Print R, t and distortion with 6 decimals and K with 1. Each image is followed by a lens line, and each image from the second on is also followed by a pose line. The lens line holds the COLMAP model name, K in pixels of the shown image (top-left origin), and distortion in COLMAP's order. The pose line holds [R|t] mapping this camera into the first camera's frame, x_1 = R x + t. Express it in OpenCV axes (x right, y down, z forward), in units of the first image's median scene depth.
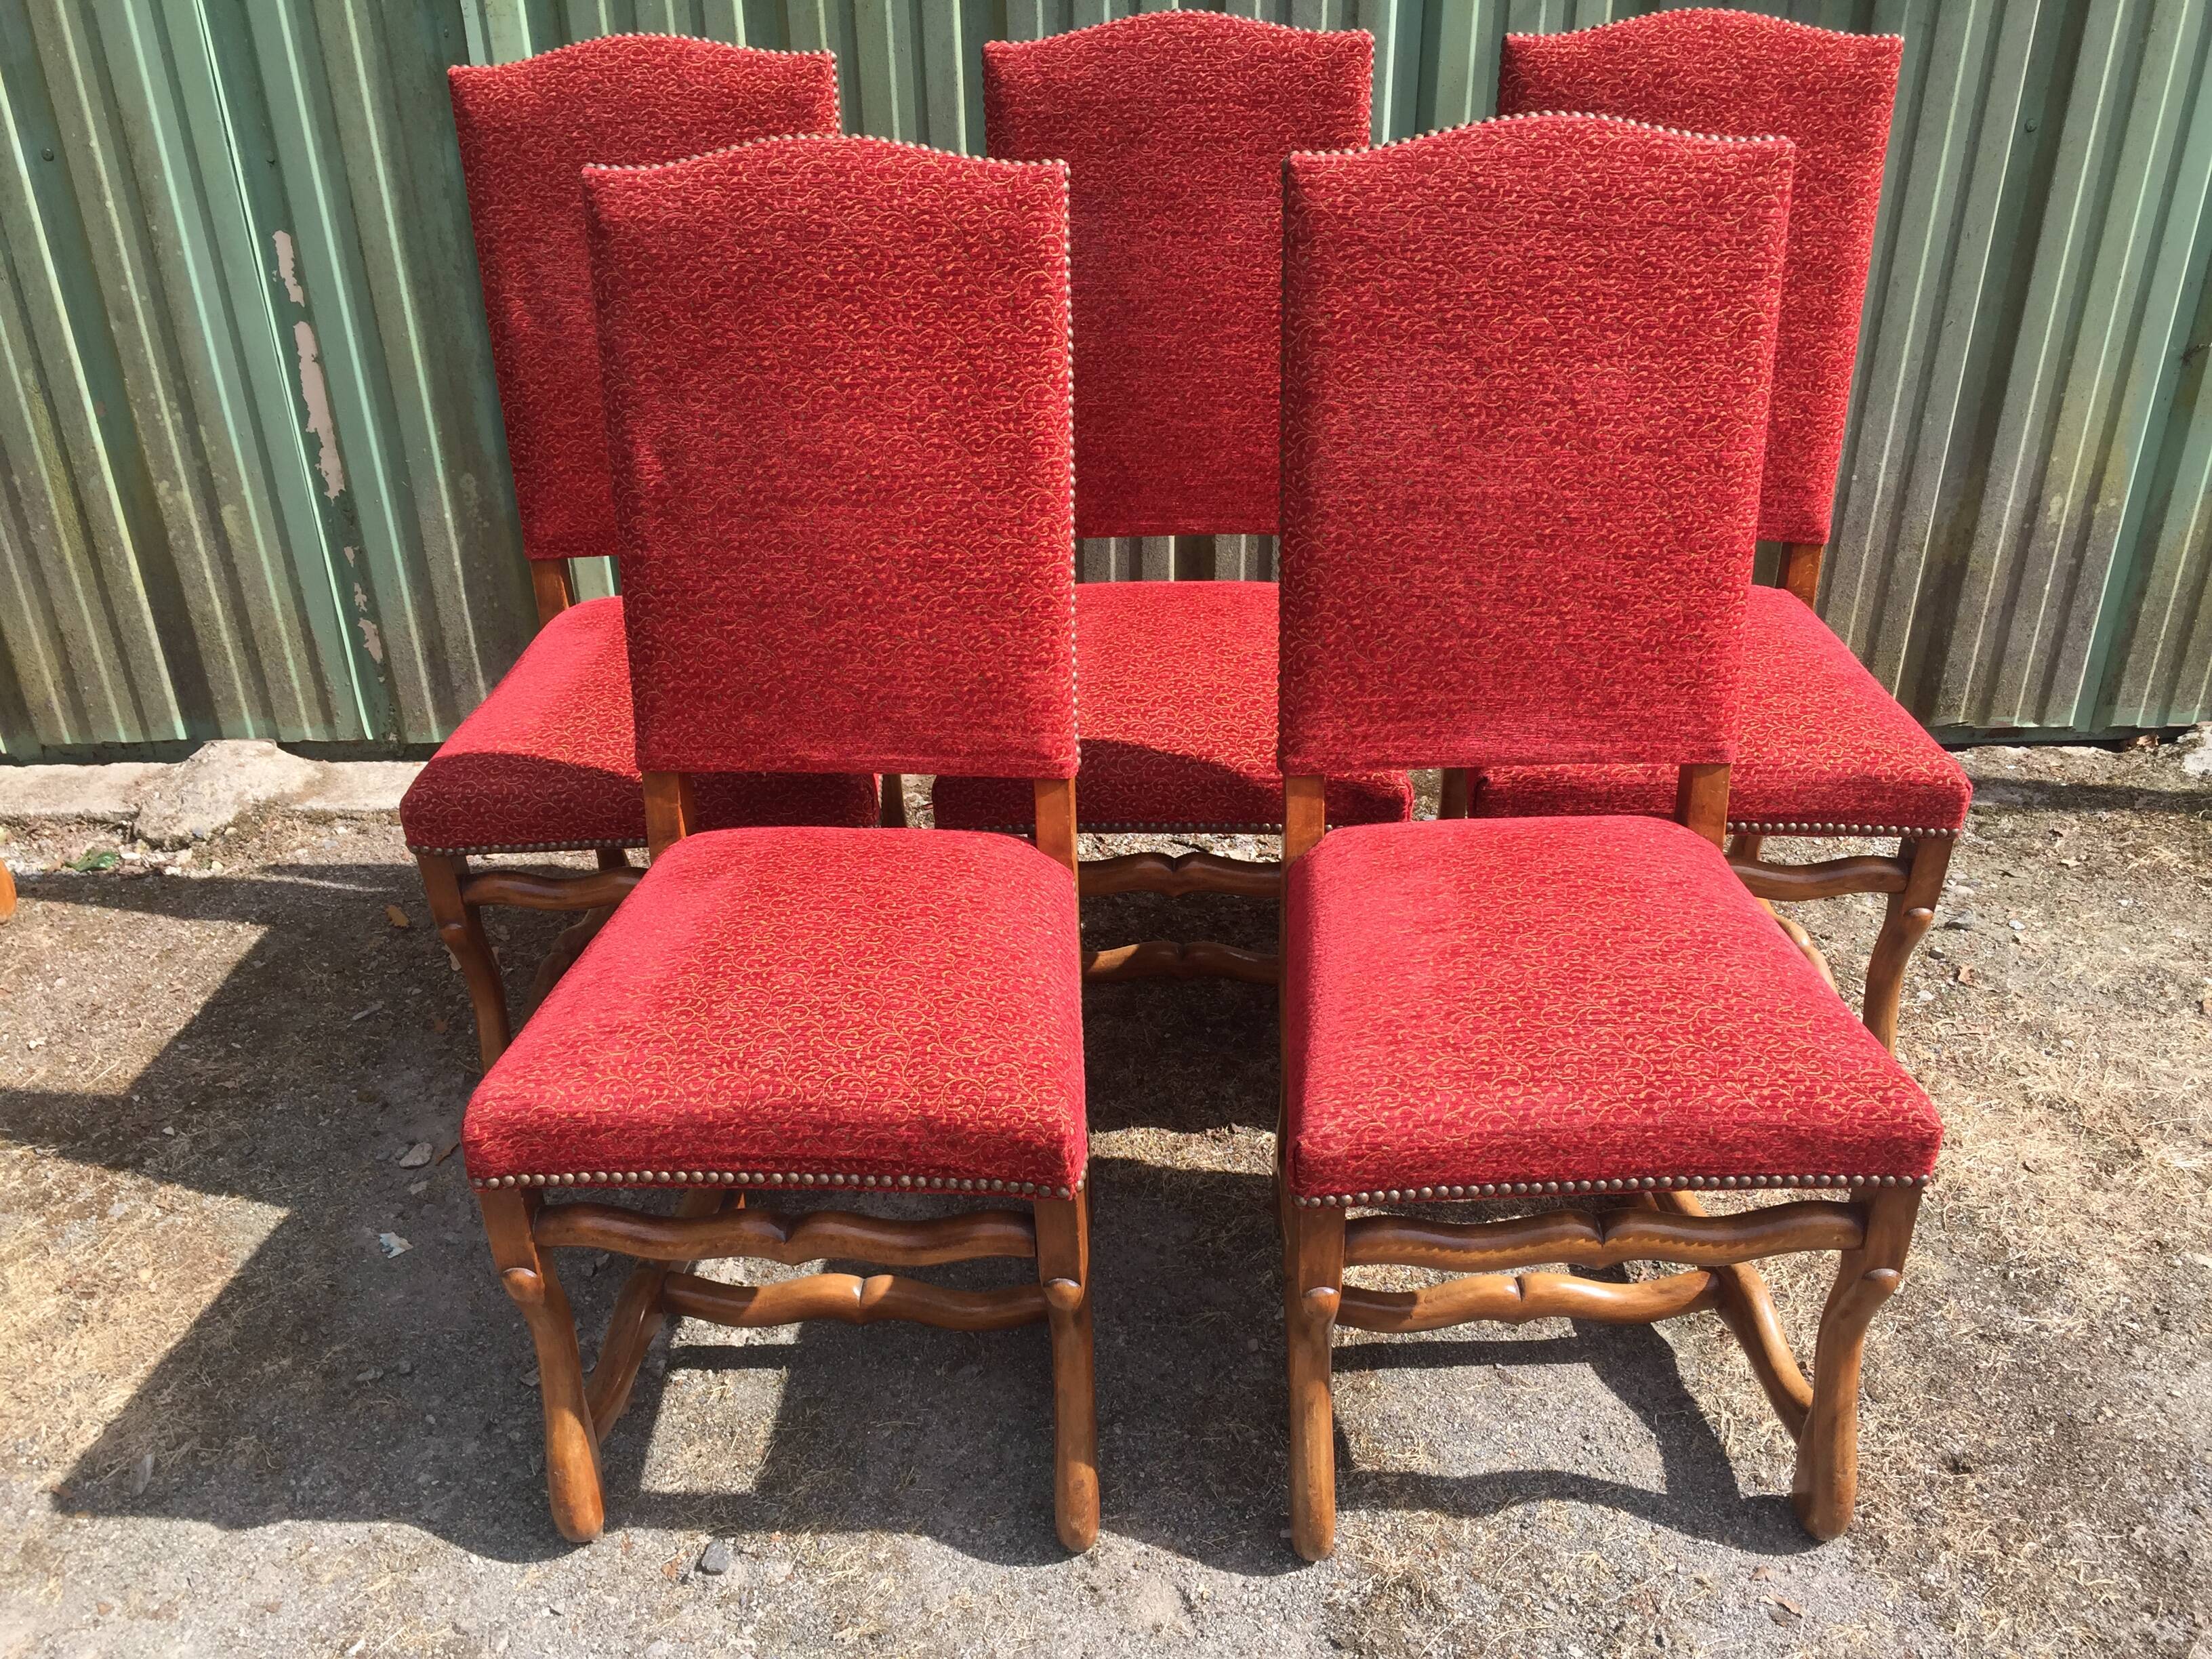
lens RADIAL K [[1885.8, 0, 1097.9], [0, 1885.8, 847.0], [0, 0, 1]] dist [0.079054, -0.111921]
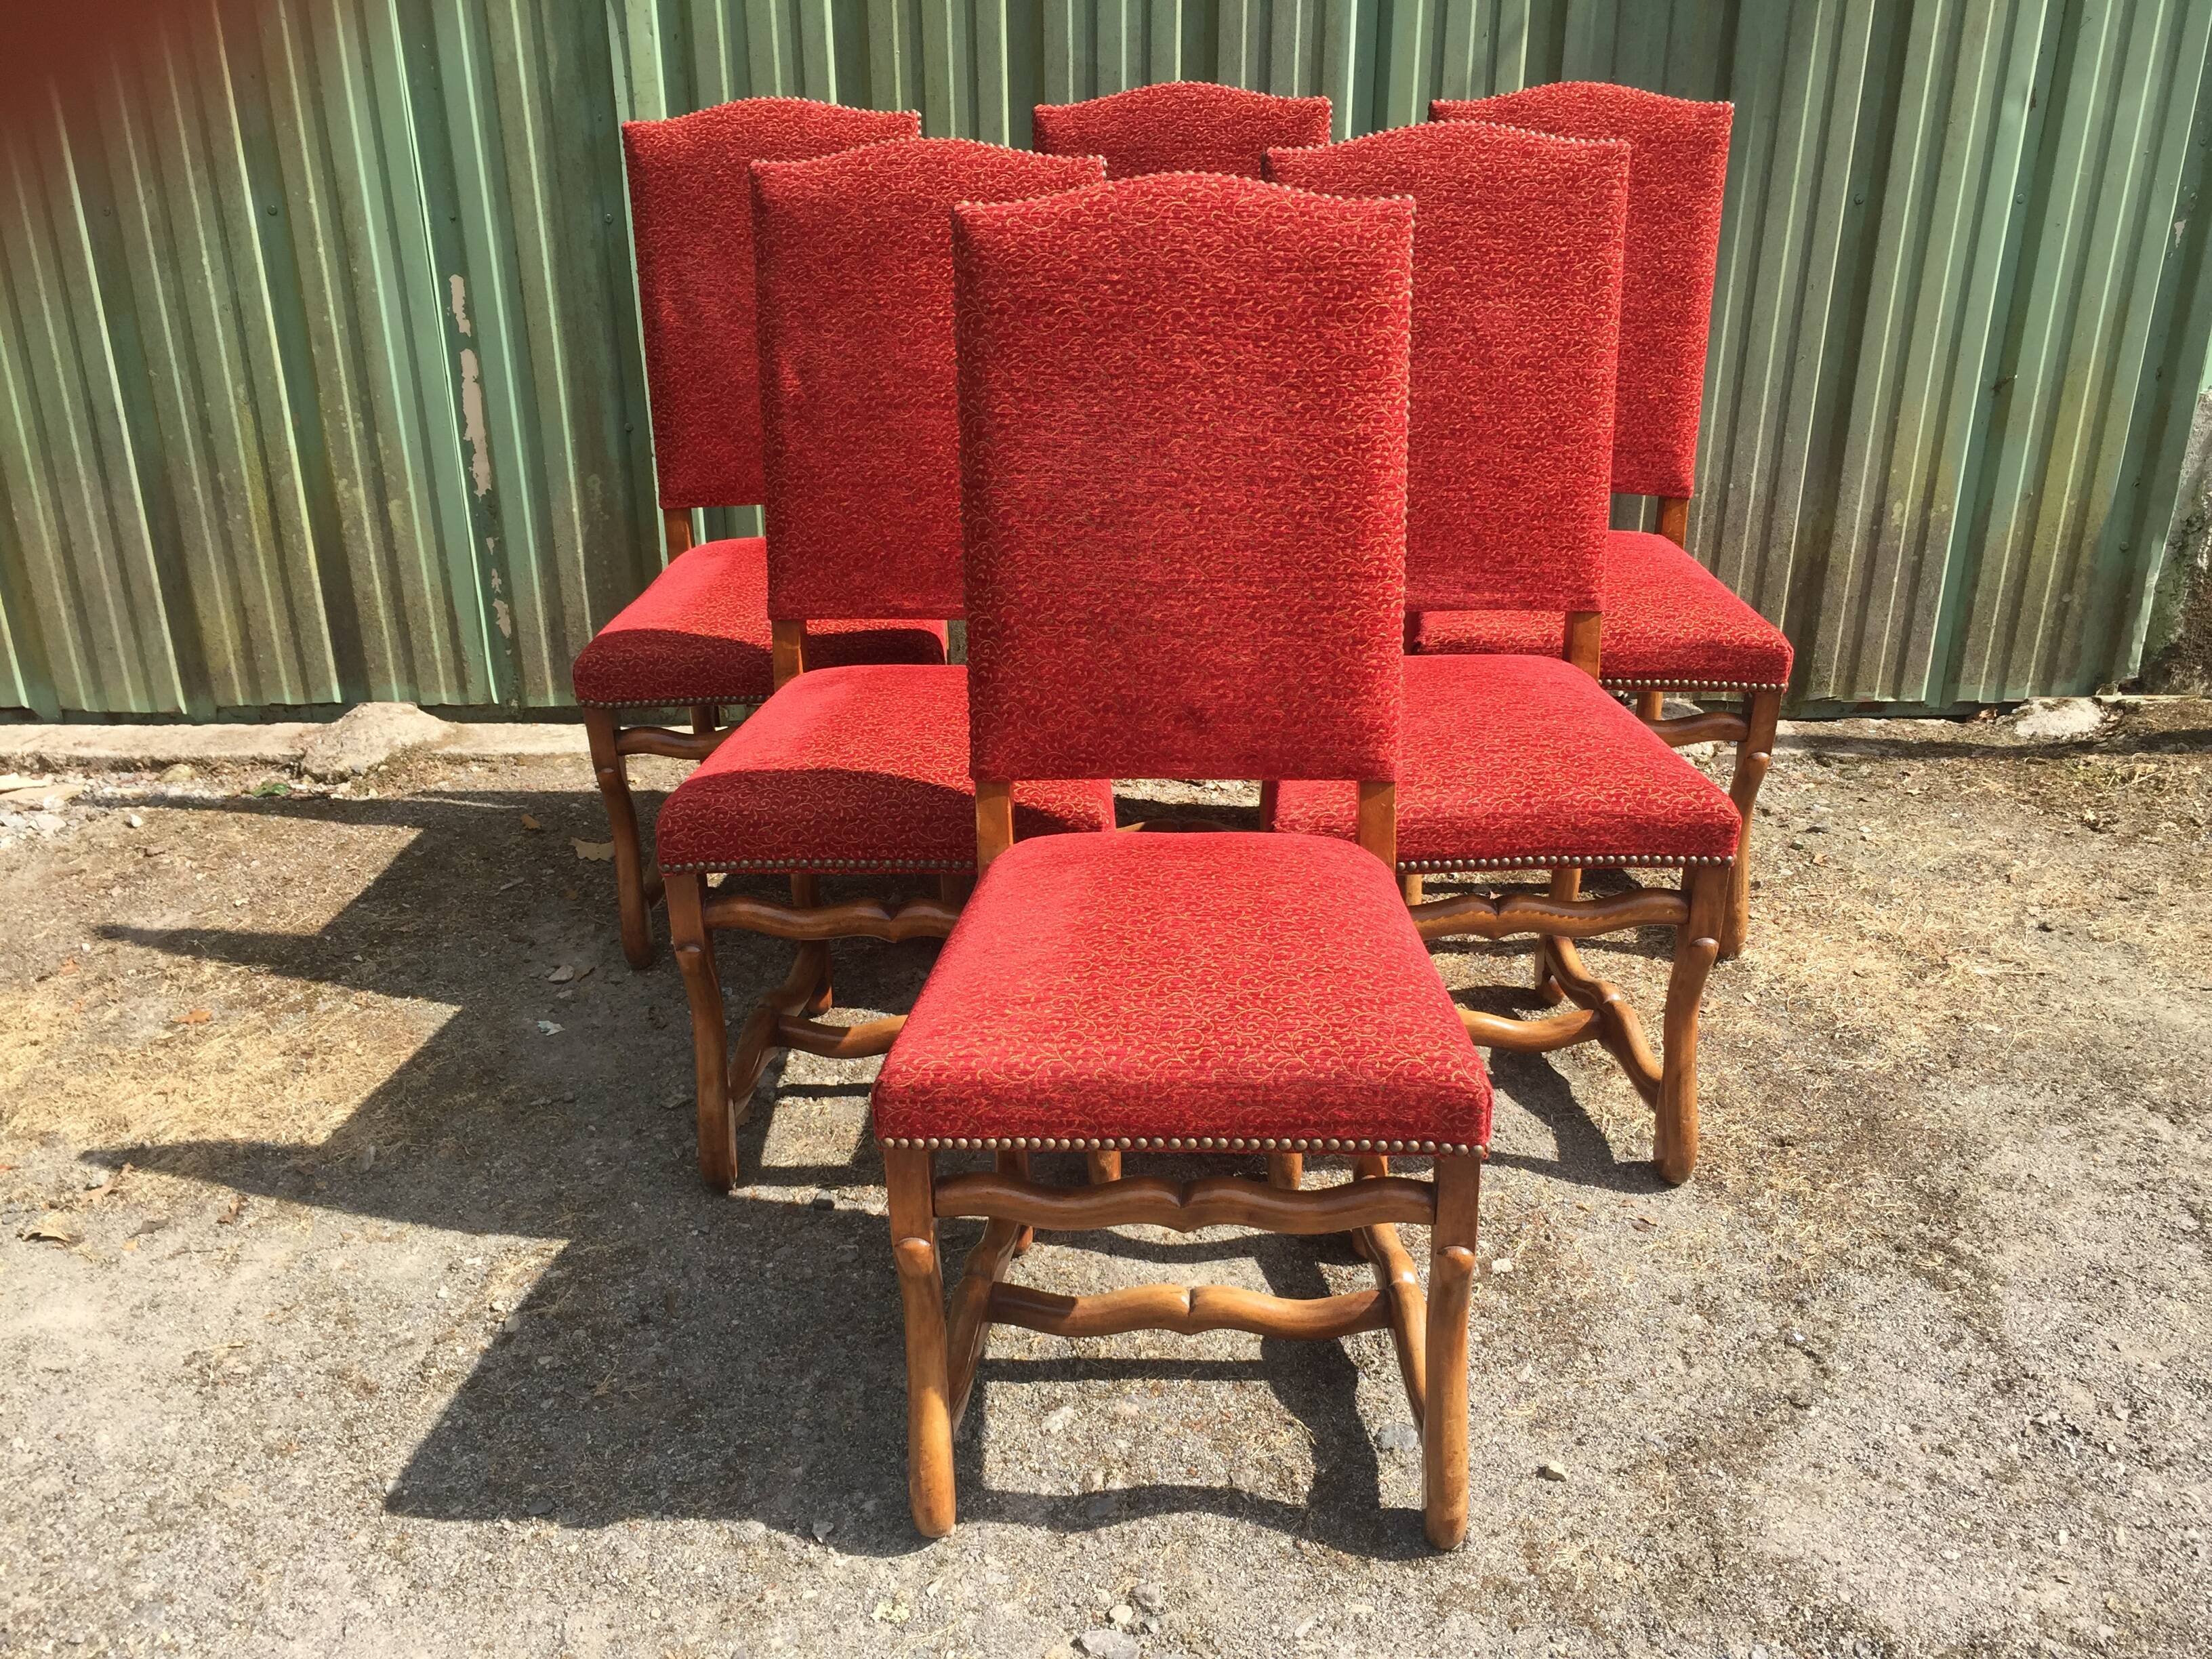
lens RADIAL K [[1884.9, 0, 1086.5], [0, 1884.9, 844.4], [0, 0, 1]] dist [0.048181, -0.015710]
pose [[0.999960, 0.008729, 0.001972, -0.022584], [-0.008490, 0.995034, -0.099168, 0.218076], [-0.002827, 0.099147, 0.995069, -0.254893]]
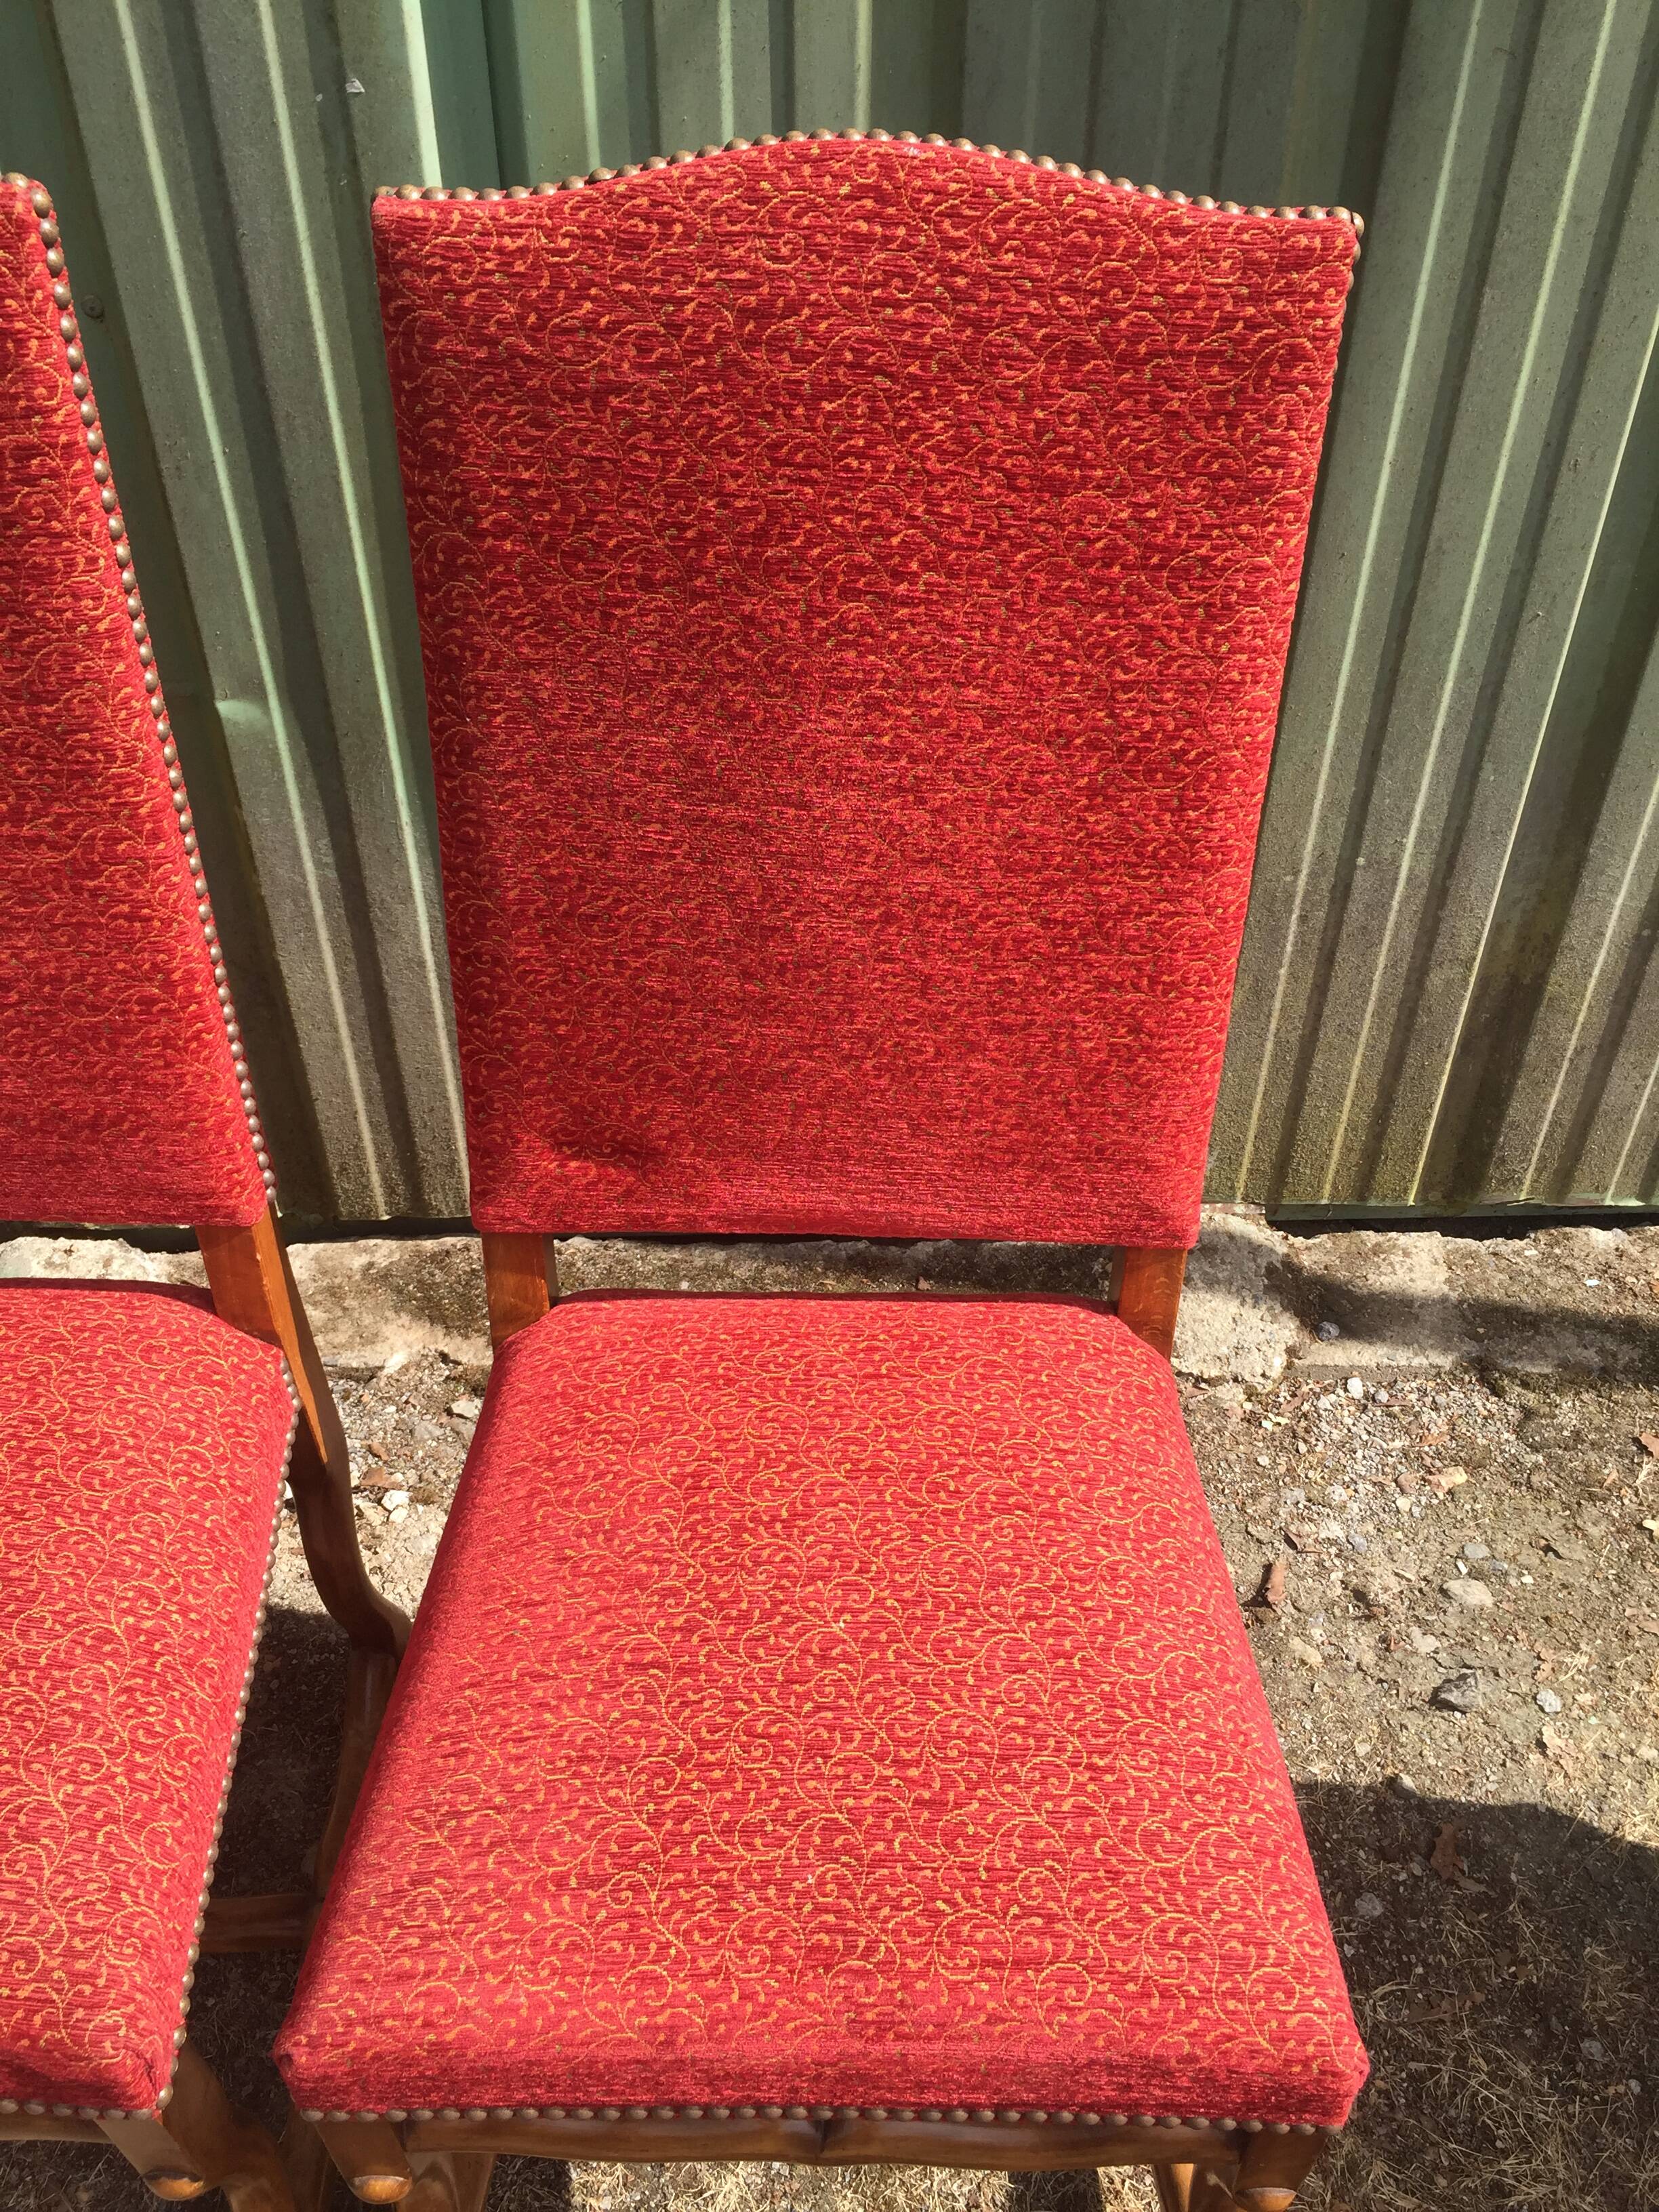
lens RADIAL K [[1885.8, 0, 821.9], [0, 1885.8, 1143.5], [0, 0, 1]] dist [0.079054, -0.111921]
pose [[0.999738, -0.001336, 0.022849, 0.299328], [-0.003525, 0.977399, 0.211376, -0.318331], [-0.022615, -0.211401, 0.977138, 0.570365]]
